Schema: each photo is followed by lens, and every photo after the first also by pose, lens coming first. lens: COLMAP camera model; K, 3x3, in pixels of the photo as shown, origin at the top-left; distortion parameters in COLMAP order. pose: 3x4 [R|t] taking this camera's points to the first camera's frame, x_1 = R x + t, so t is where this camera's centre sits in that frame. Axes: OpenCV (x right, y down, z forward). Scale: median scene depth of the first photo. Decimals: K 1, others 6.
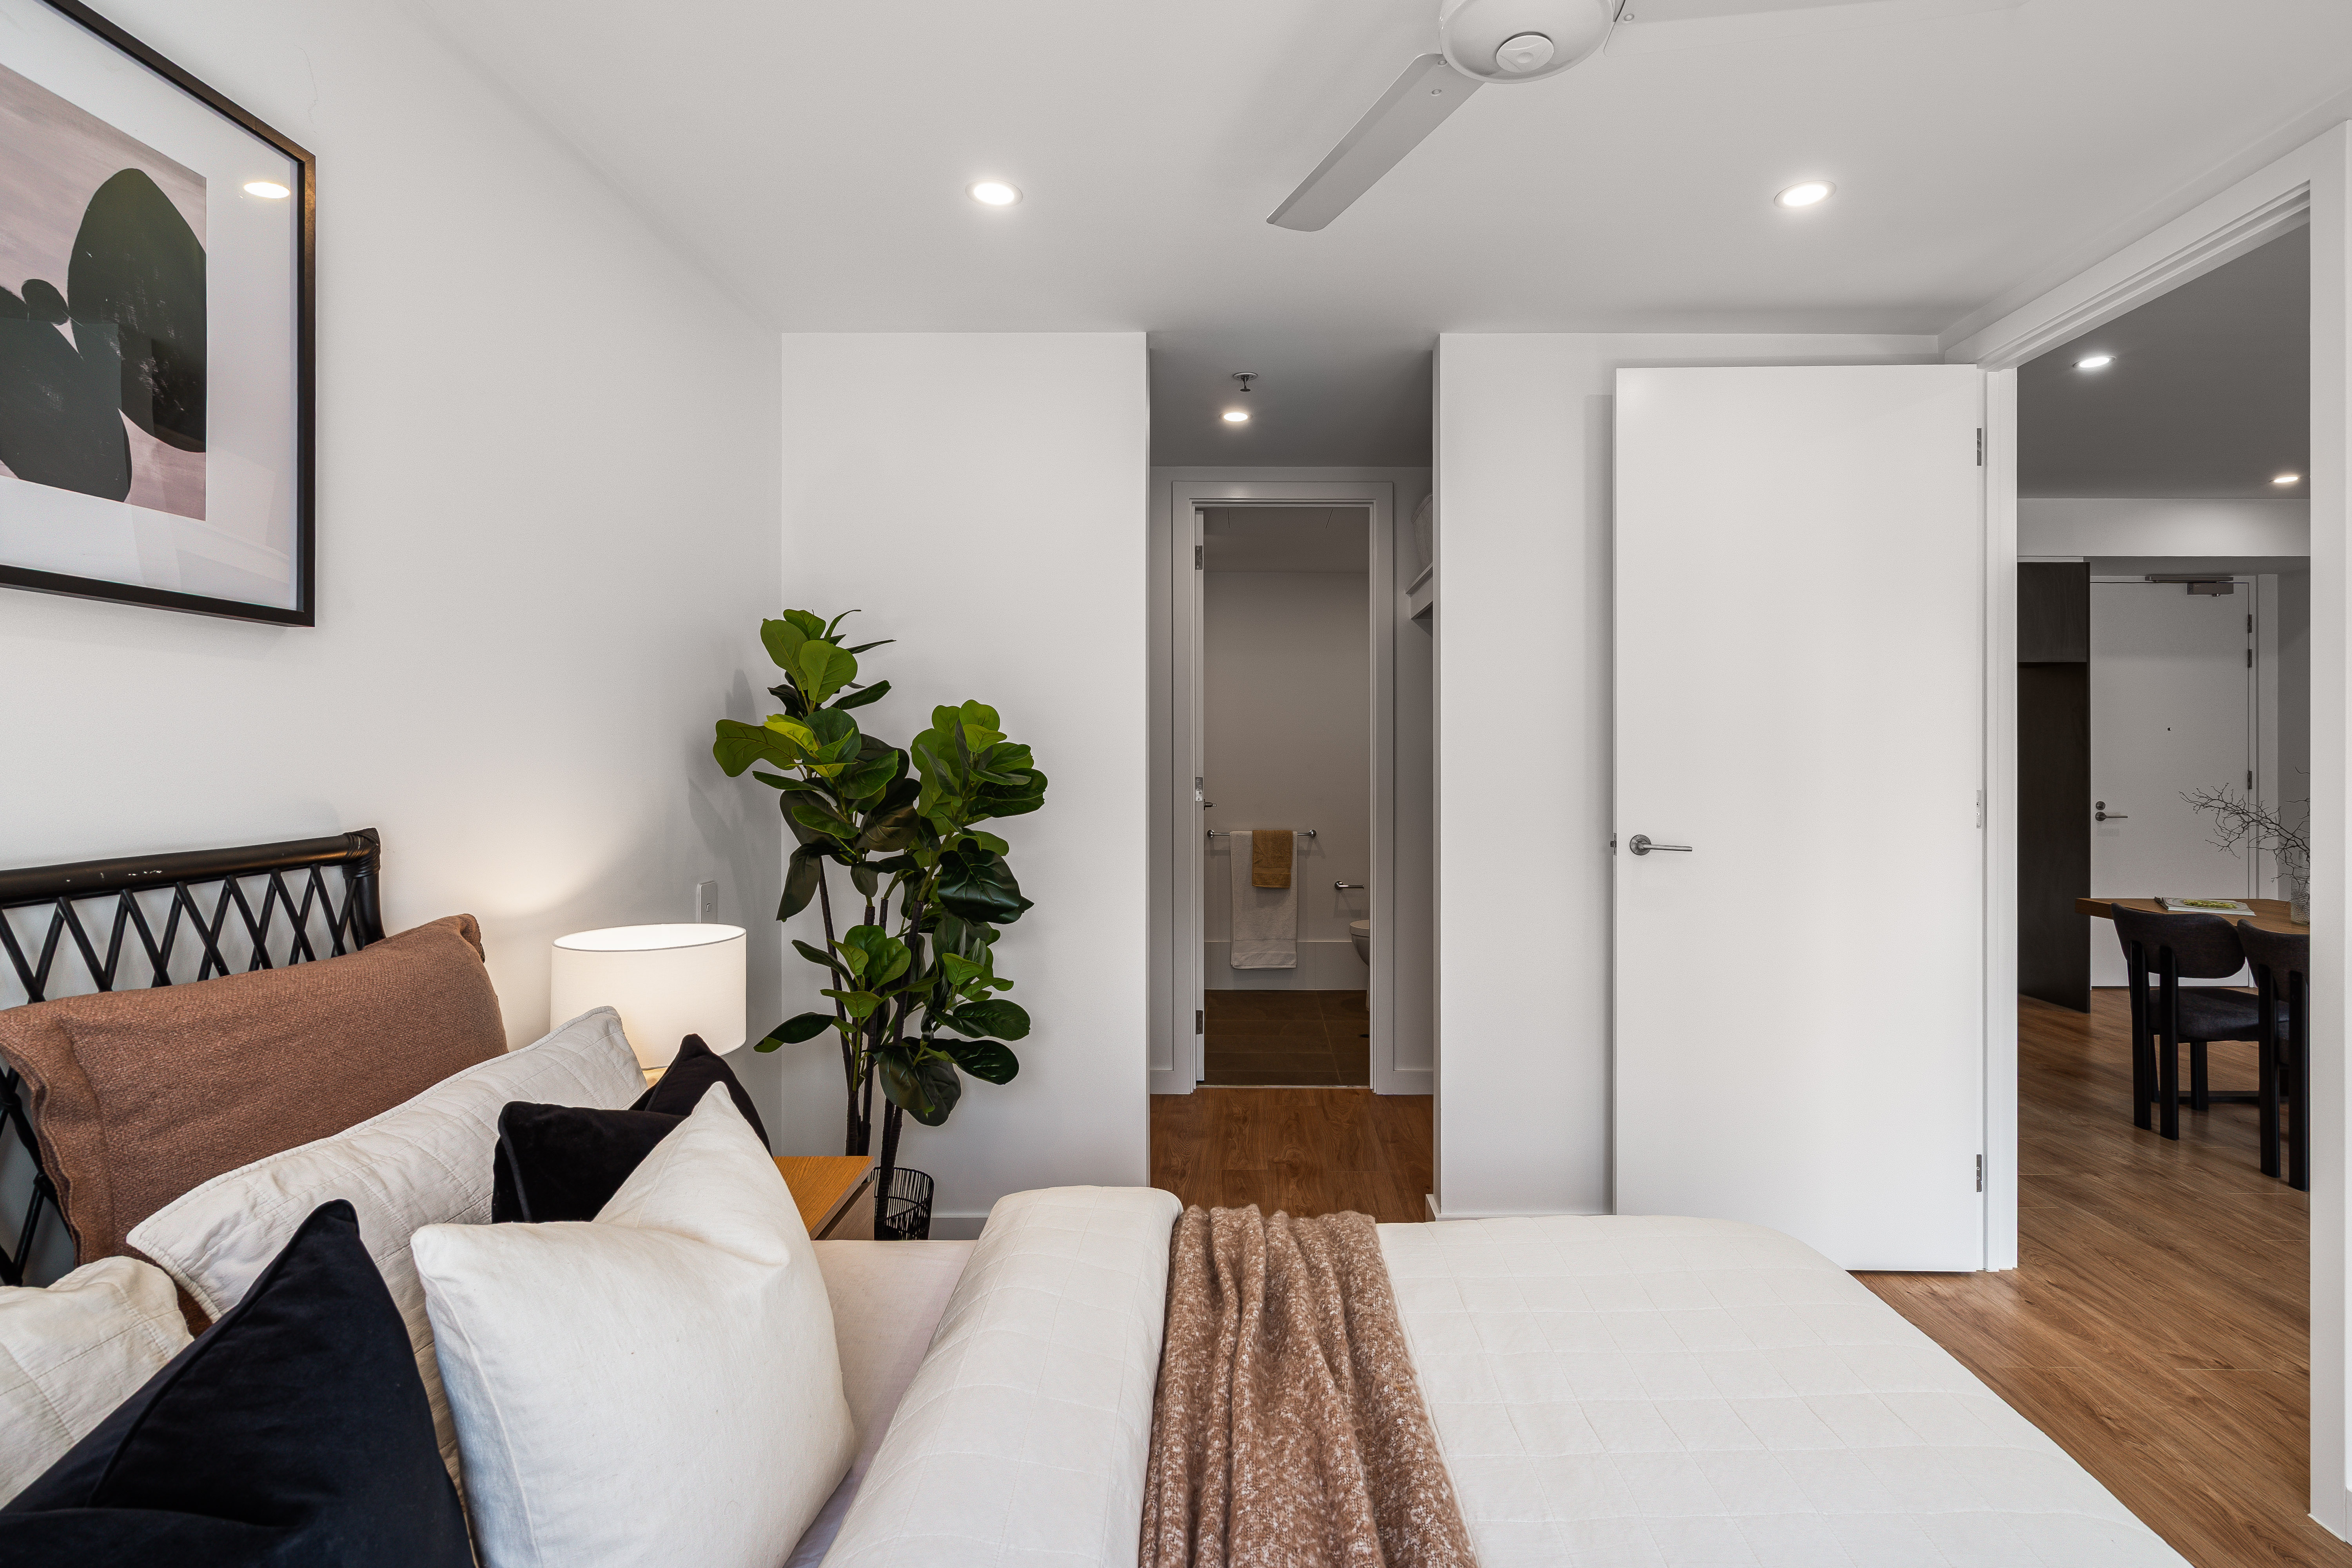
lens RADIAL K [[1069.5, 0, 1179.8], [0, 1069.5, 774.8], [0, 0, 1]] dist [-0.003200, -0.000352]
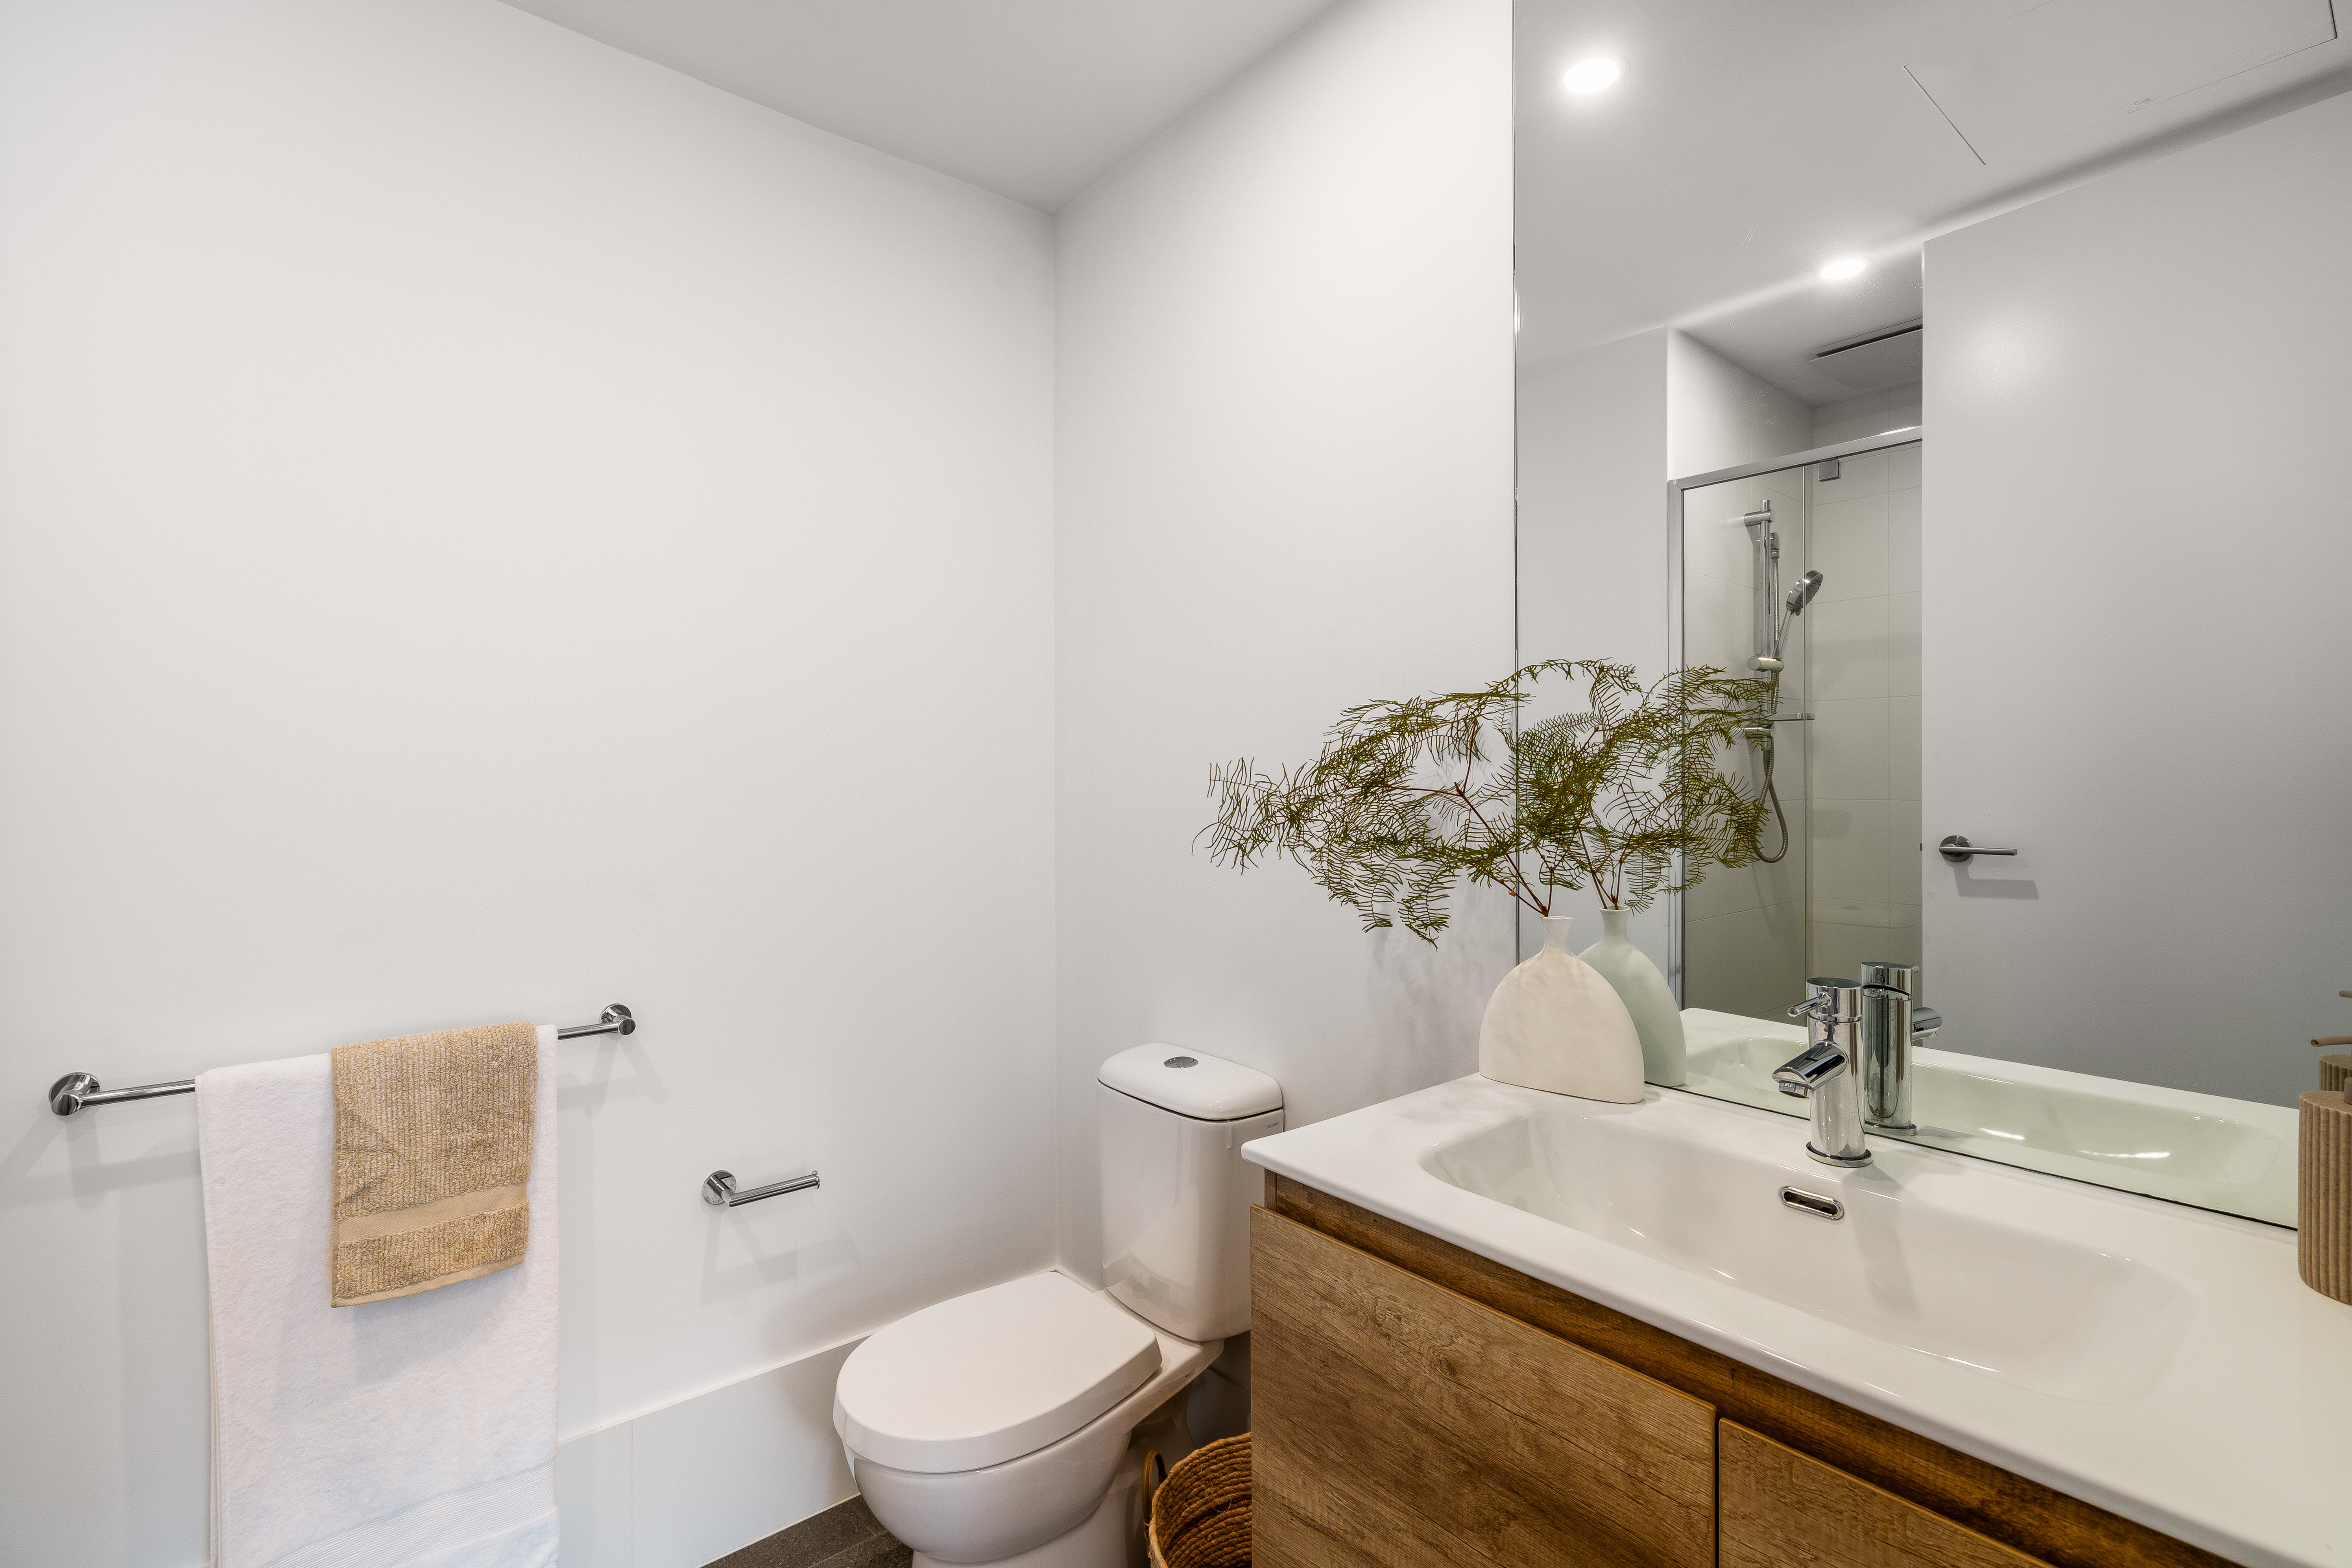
lens RADIAL K [[1069.5, 0, 1176.1], [0, 1069.5, 785.2], [0, 0, 1]] dist [-0.003200, -0.000352]
pose [[0.750587, -0.004461, 0.660756, 0.053353], [0.002267, 0.999989, 0.004176, -0.004062], [-0.660767, -0.001637, 0.750589, 0.714944]]
